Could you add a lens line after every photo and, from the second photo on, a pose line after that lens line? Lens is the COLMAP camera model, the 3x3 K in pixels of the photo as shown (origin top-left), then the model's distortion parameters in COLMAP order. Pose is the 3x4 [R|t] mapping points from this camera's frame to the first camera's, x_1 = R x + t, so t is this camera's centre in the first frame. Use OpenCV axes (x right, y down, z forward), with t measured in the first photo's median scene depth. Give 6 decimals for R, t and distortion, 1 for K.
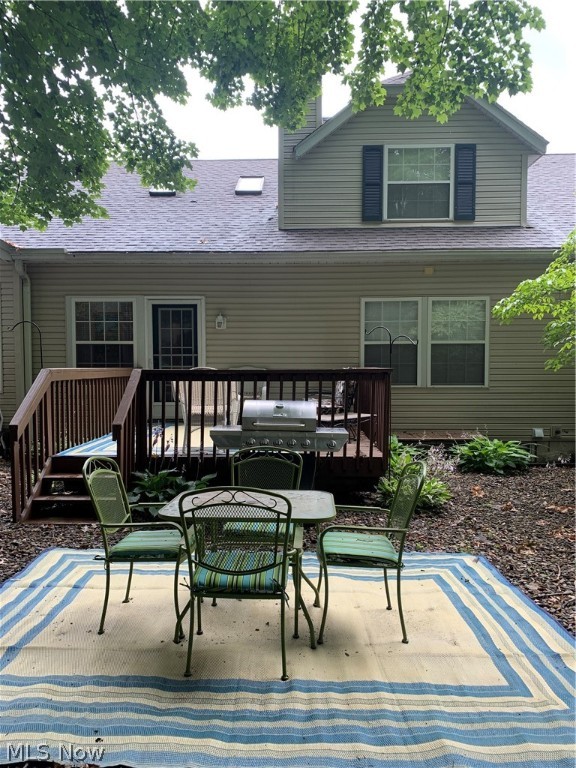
lens RADIAL K [[579.5, 0, 281.8], [0, 579.5, 378.5], [0, 0, 1]] dist [0.049856, -0.080209]
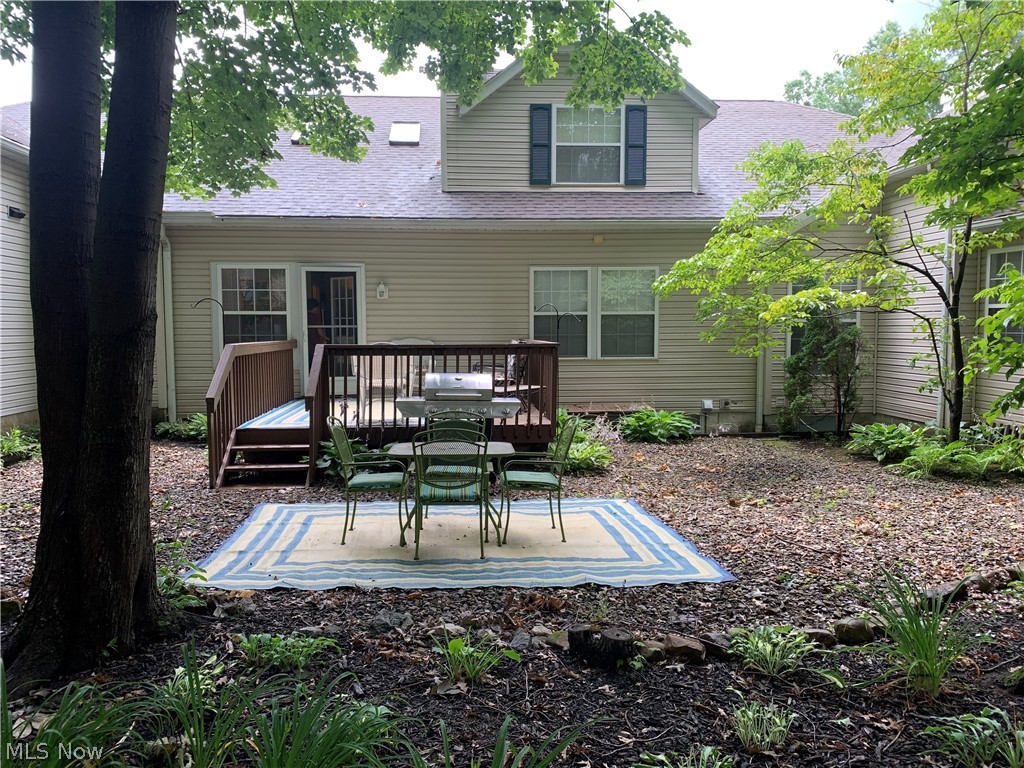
lens RADIAL K [[772.7, 0, 509.1], [0, 772.7, 384.5], [0, 0, 1]] dist [0.049856, -0.080209]
pose [[0.993736, -0.010681, 0.111243, -0.053814], [0.005093, 0.998716, 0.050402, -0.010691], [-0.111639, -0.049519, 0.992514, -0.356076]]
